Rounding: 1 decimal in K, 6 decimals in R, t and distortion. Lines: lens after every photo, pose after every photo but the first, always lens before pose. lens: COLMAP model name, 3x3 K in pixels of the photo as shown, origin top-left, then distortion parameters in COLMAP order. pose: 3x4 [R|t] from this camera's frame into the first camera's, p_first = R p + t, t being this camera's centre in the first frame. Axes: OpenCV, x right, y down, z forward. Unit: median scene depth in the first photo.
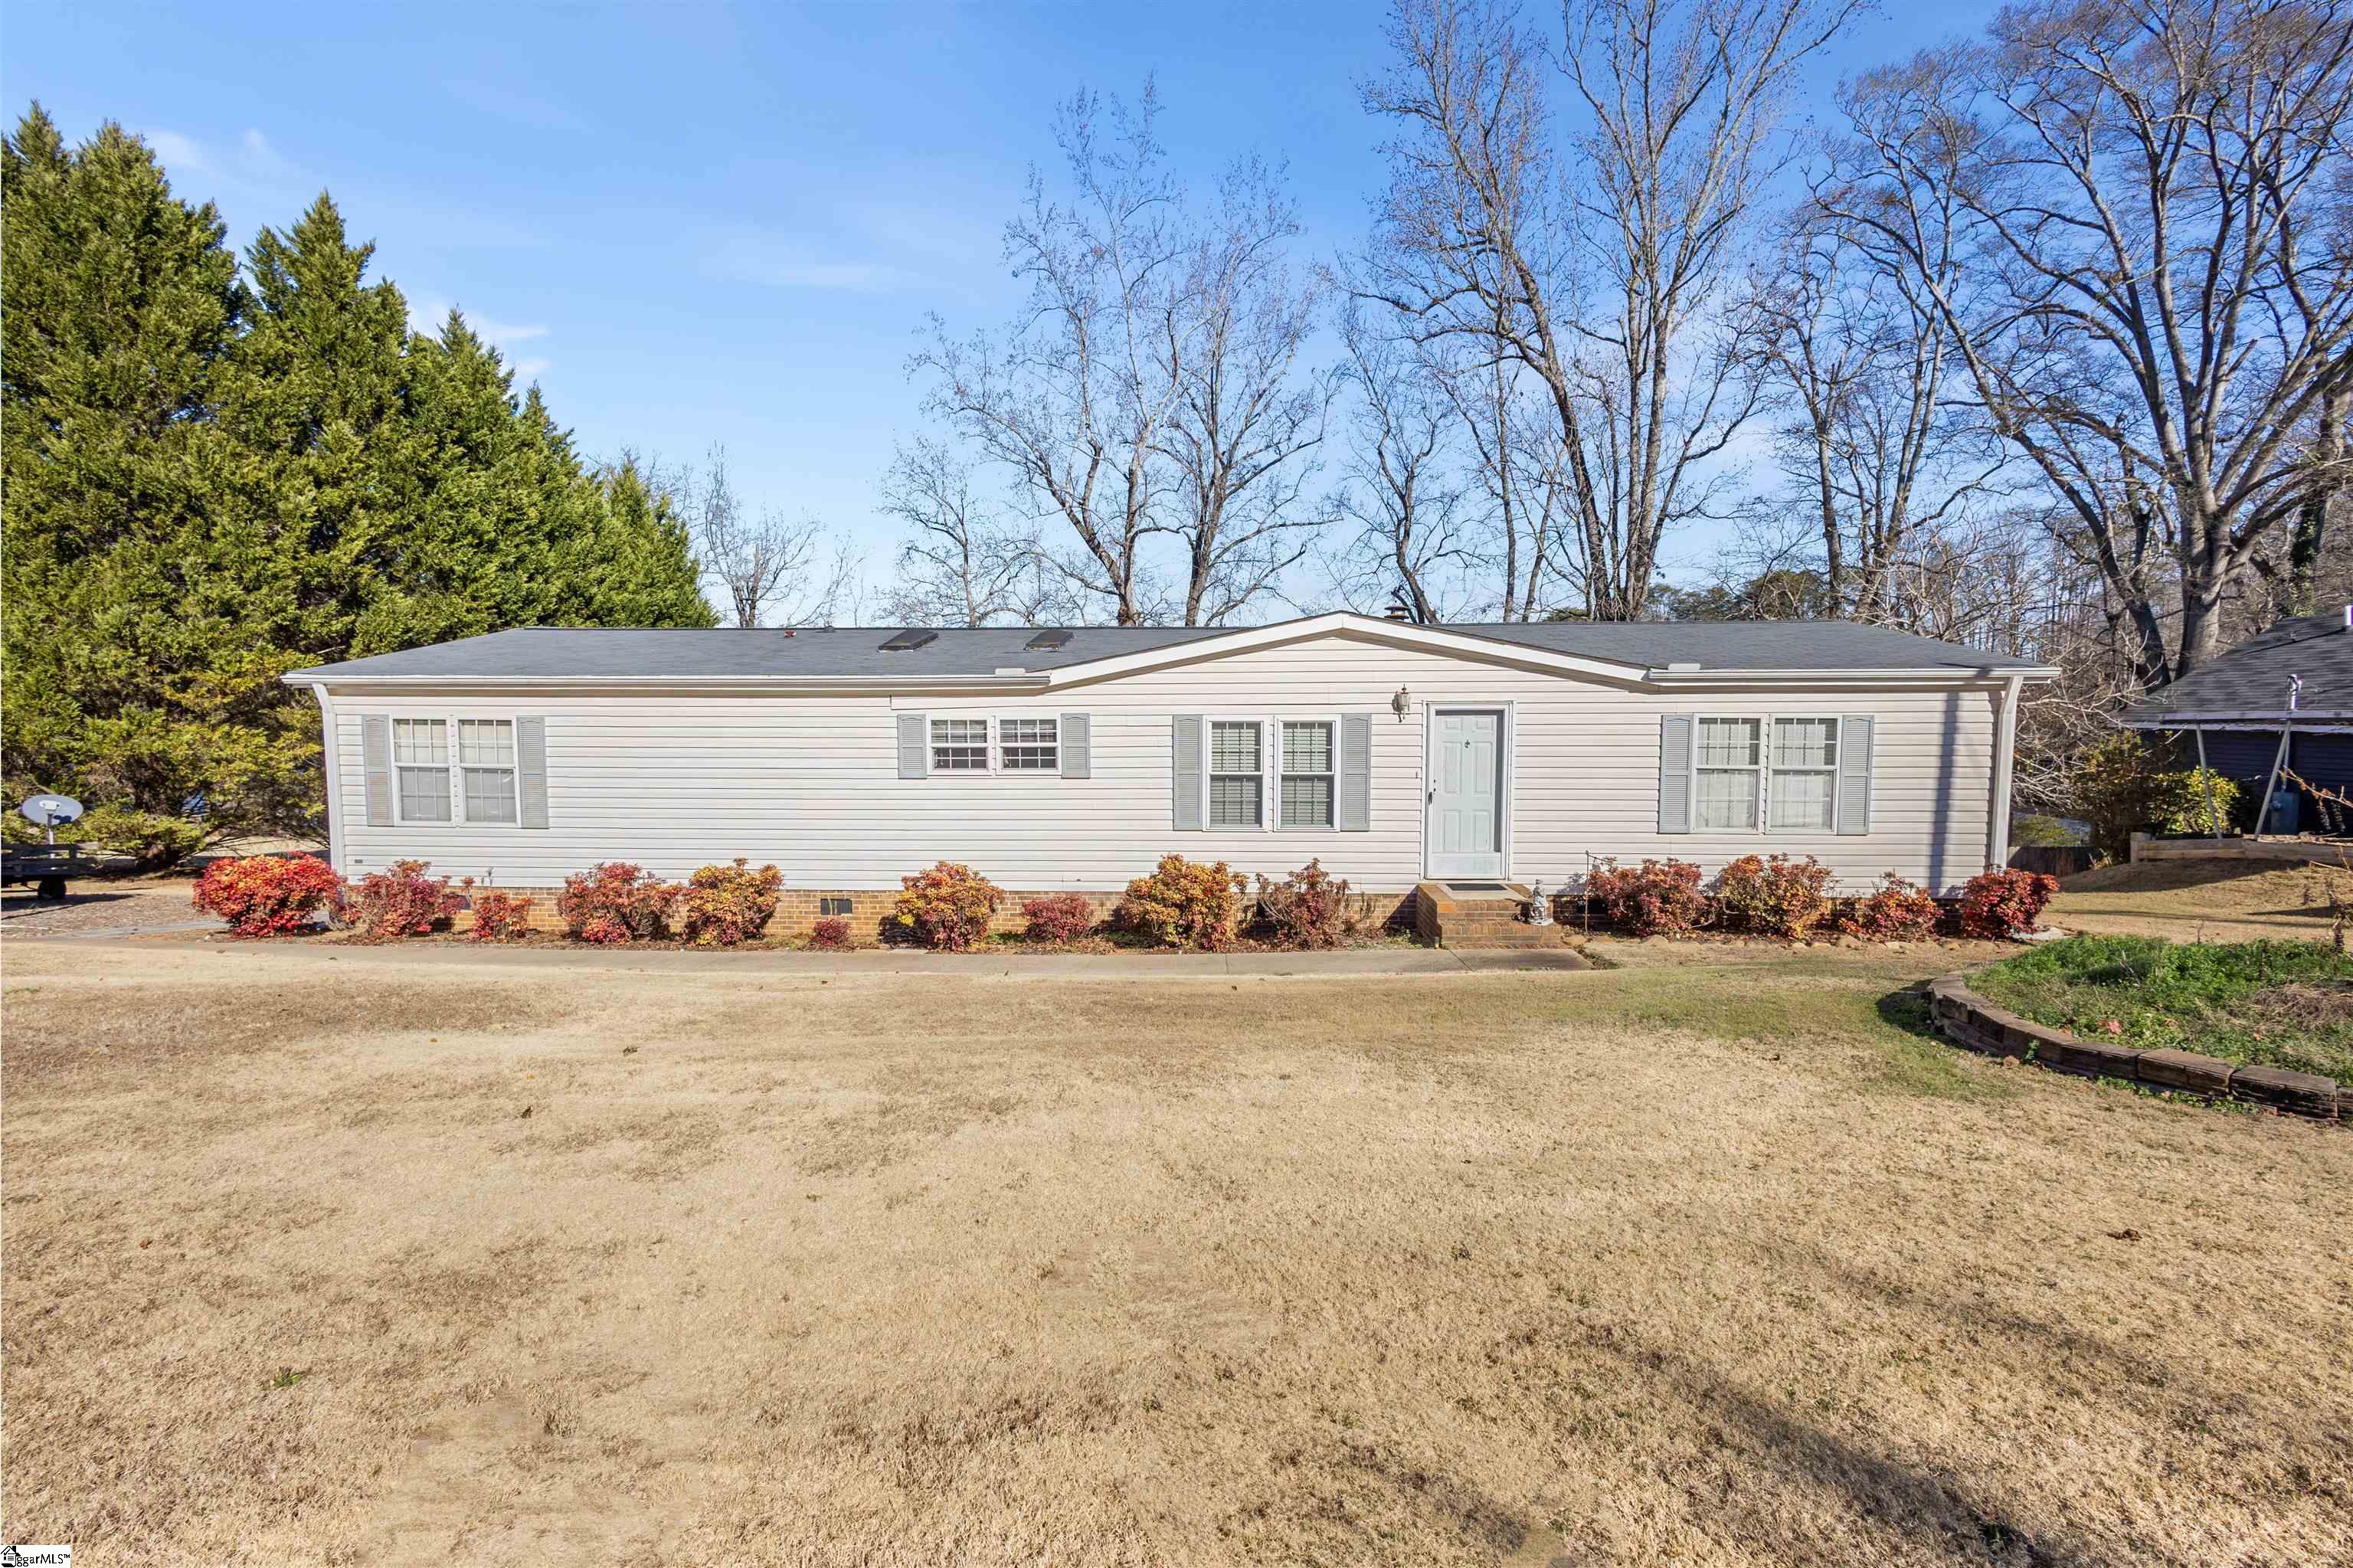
lens RADIAL K [[1094.8, 0, 1114.4], [0, 1094.8, 781.7], [0, 0, 1]] dist [0.001562, -0.000300]
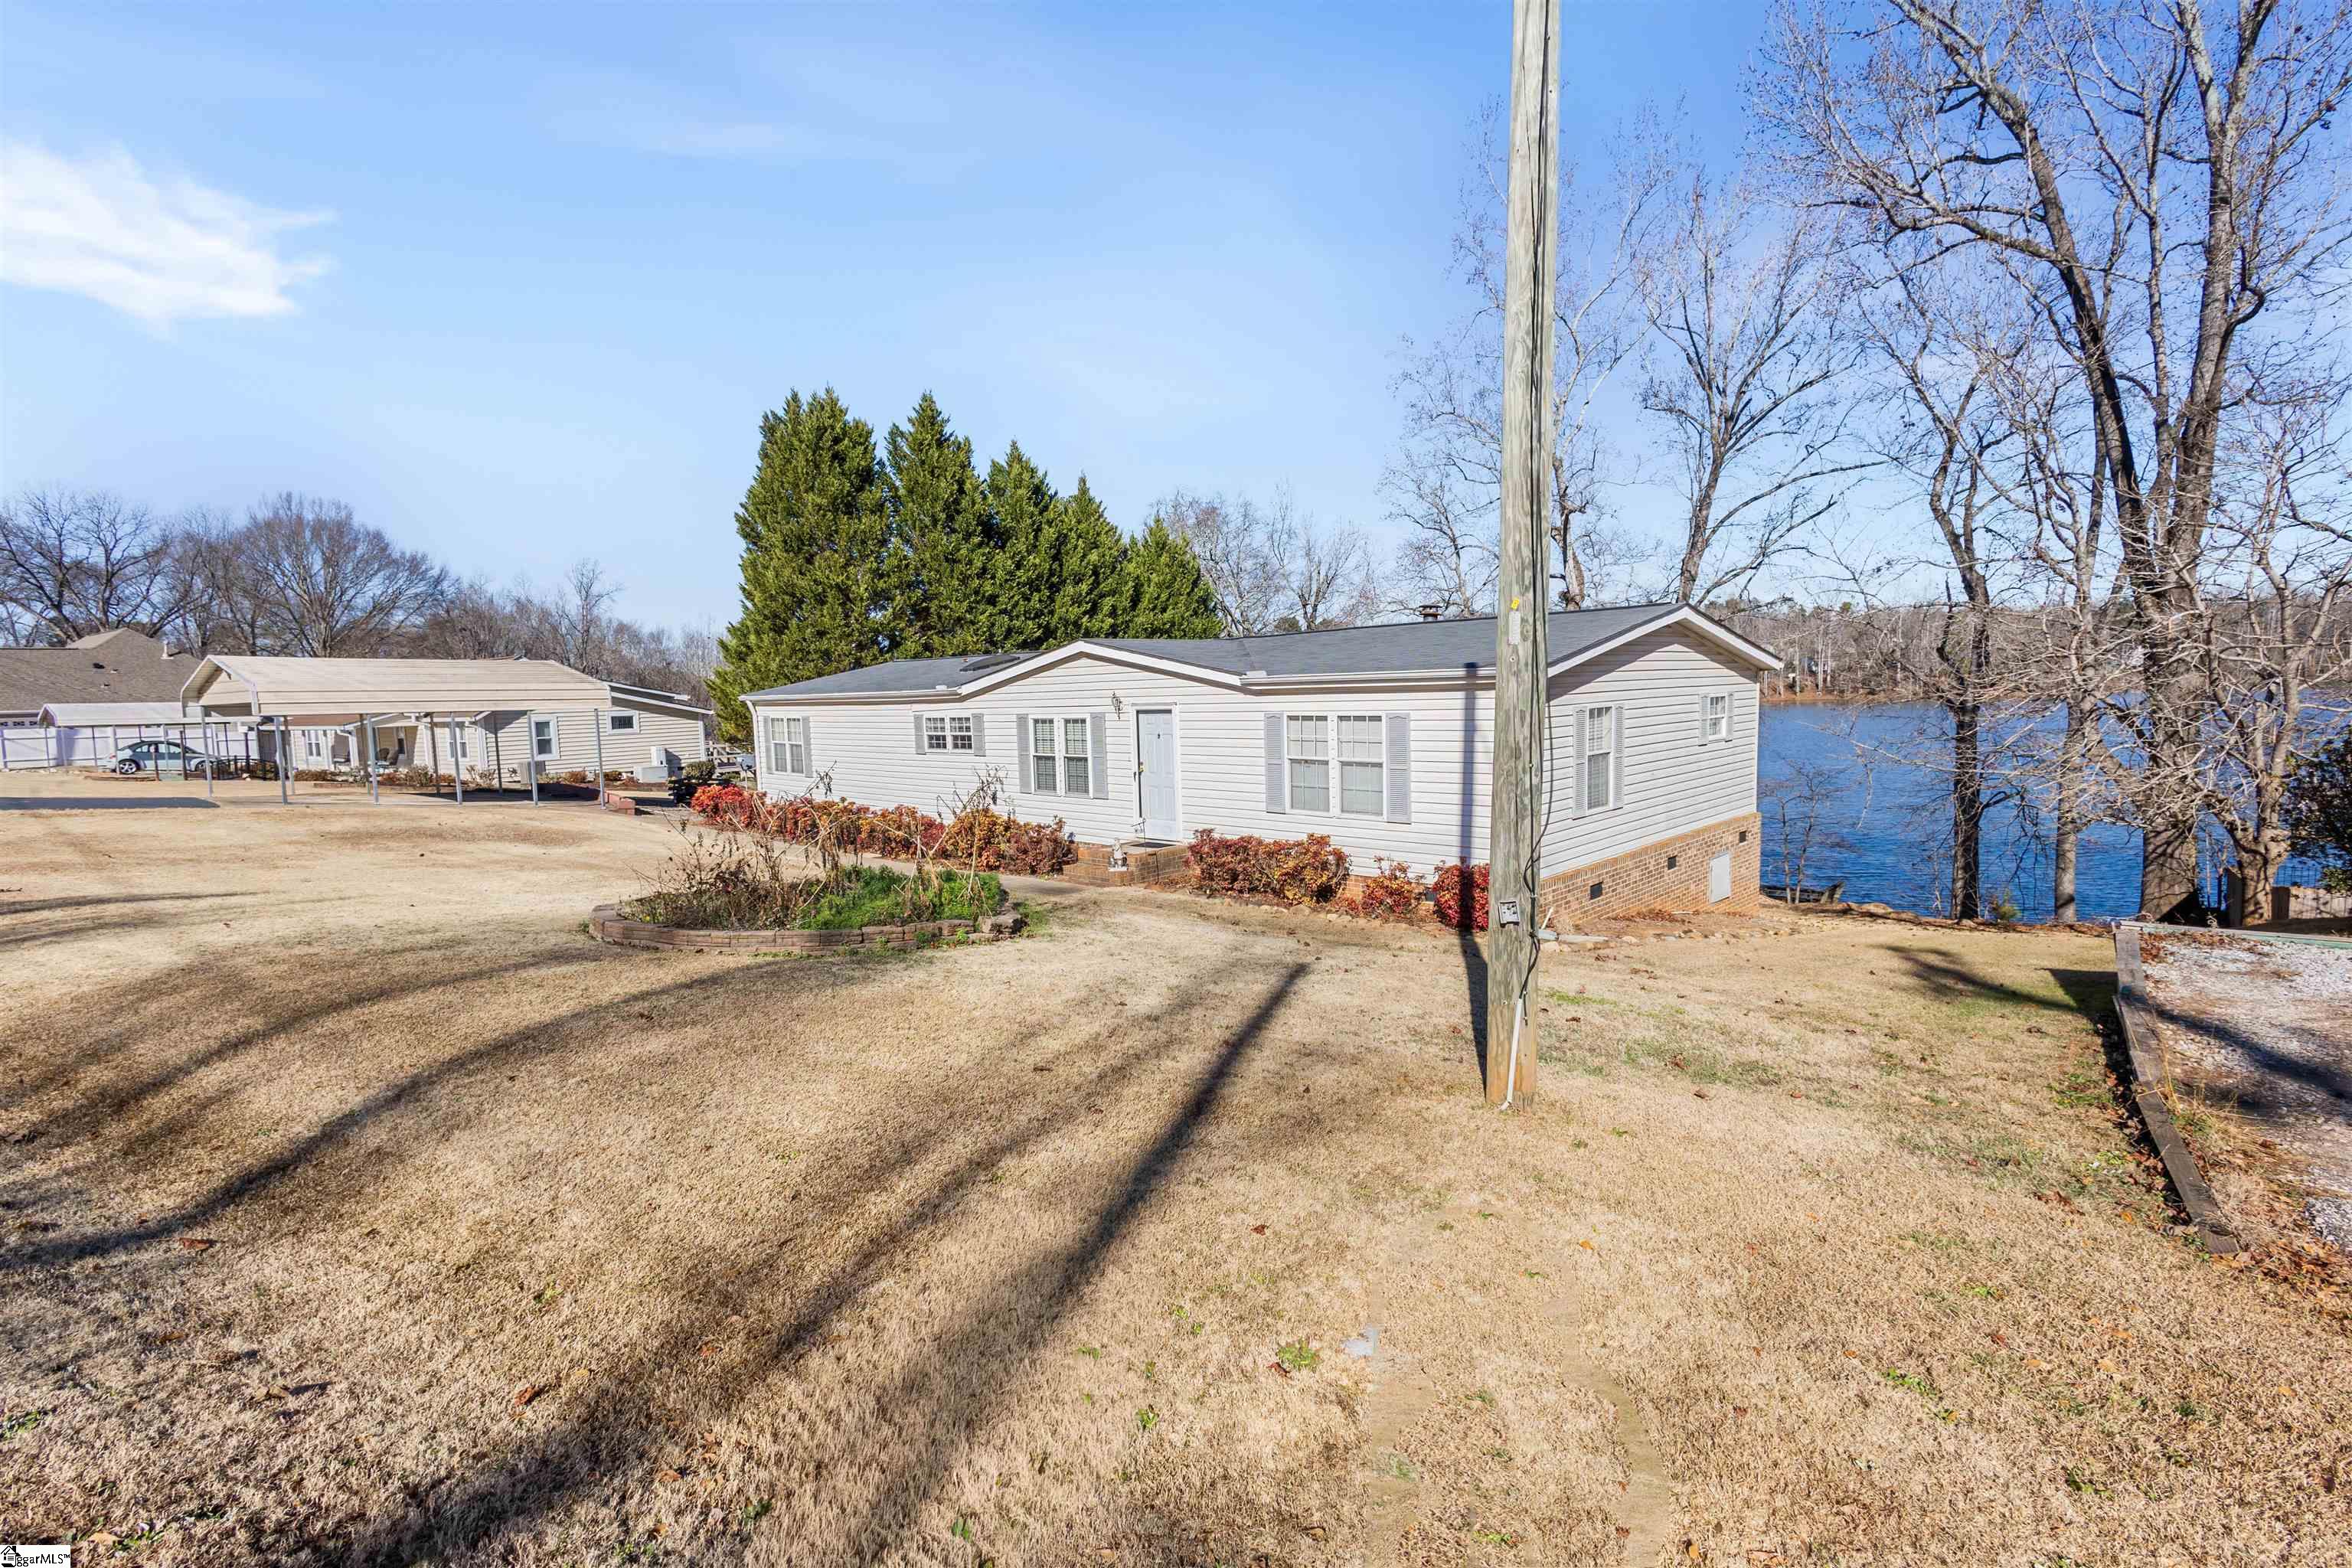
lens RADIAL K [[1094.3, 0, 1113.9], [0, 1094.3, 781.7], [0, 0, 1]] dist [0.001562, -0.000300]
pose [[0.720646, 0.038024, -0.692260, 1.148094], [-0.025415, 0.999273, 0.028431, -0.015288], [0.692837, -0.002895, 0.721088, 0.033065]]
